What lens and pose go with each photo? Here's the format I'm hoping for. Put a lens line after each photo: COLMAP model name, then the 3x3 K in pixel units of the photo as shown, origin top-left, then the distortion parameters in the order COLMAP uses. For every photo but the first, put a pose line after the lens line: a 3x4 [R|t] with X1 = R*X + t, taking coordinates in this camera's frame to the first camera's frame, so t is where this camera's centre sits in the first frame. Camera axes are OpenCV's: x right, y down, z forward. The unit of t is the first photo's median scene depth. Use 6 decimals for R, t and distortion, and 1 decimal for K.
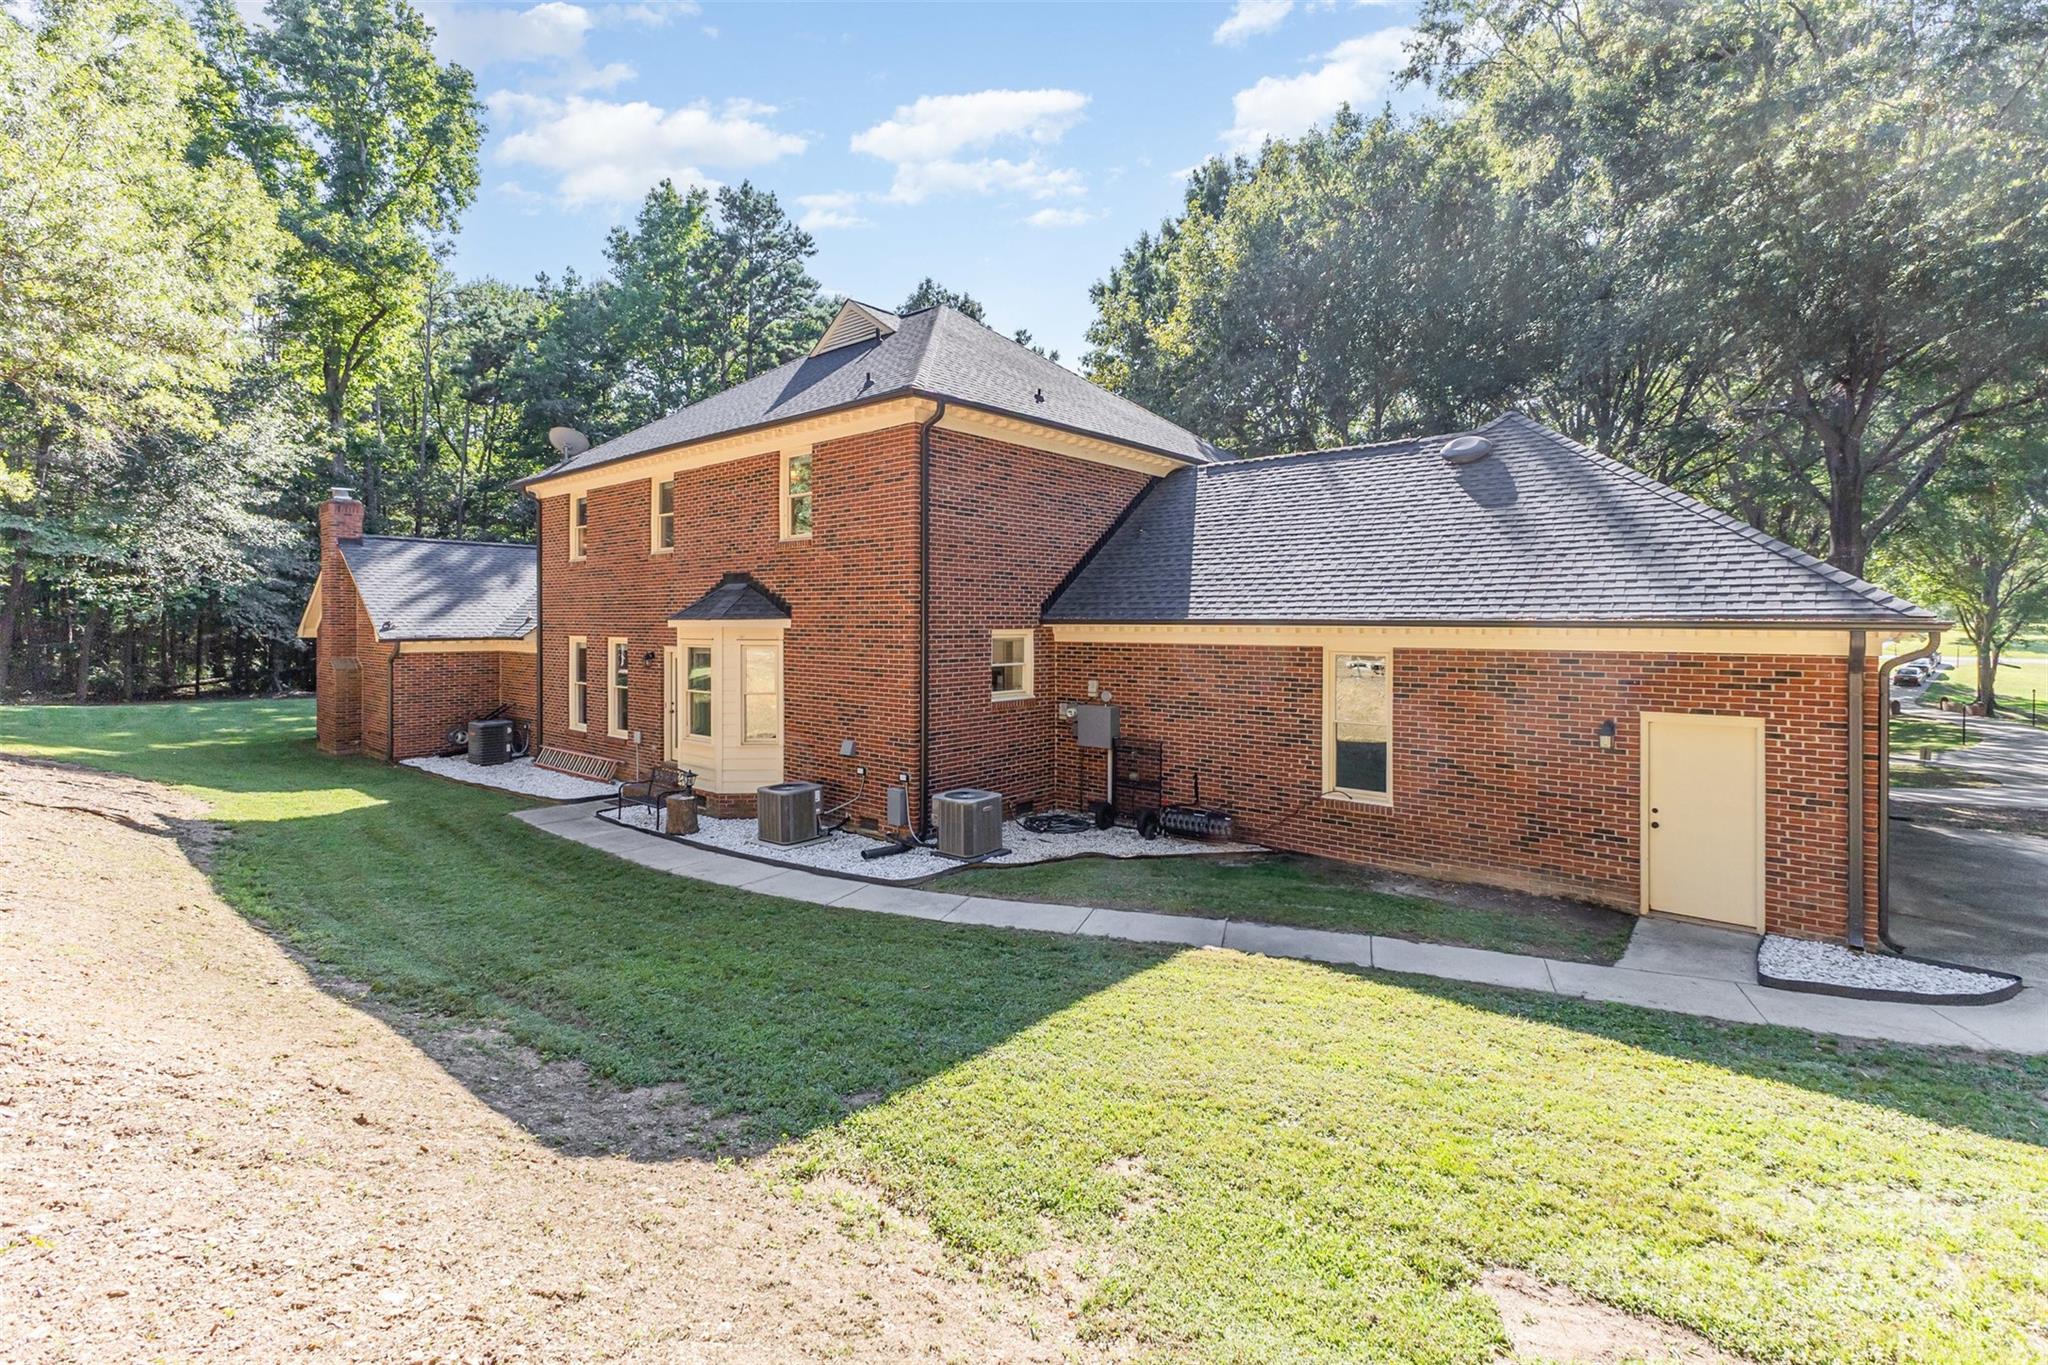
lens RADIAL K [[965.5, 0, 1050.0], [0, 965.5, 627.7], [0, 0, 1]] dist [0.011059, -0.001362]
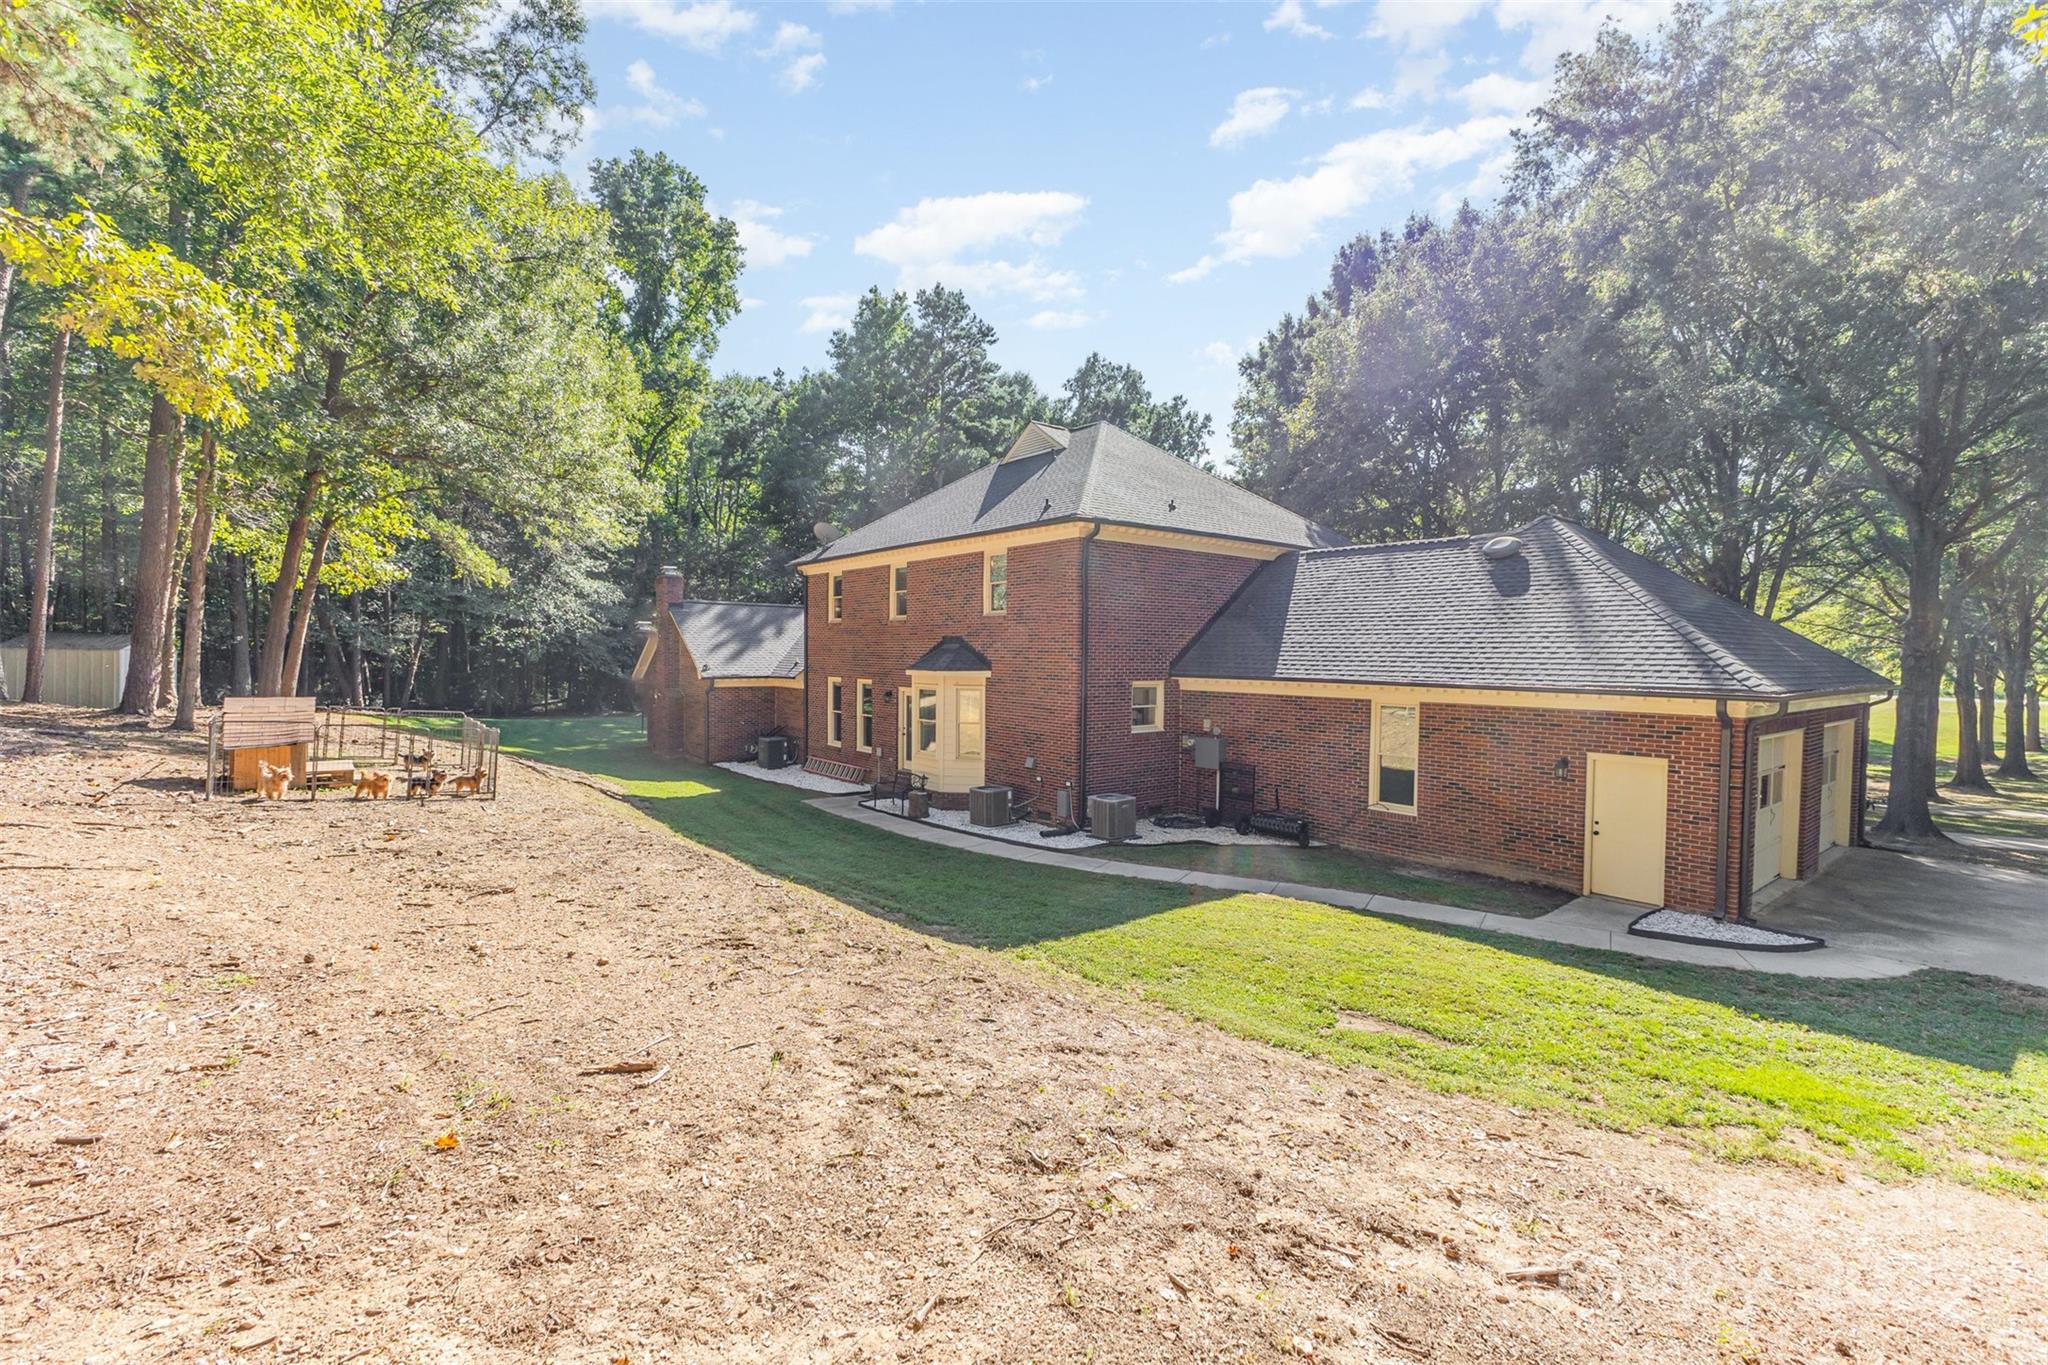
lens RADIAL K [[965.5, 0, 1016.0], [0, 965.5, 676.4], [0, 0, 1]] dist [0.011059, -0.001362]
pose [[0.979046, 0.014008, -0.203159, 0.055147], [-0.009882, 0.999724, 0.021309, -0.031289], [0.203401, -0.018855, 0.978914, -0.375036]]
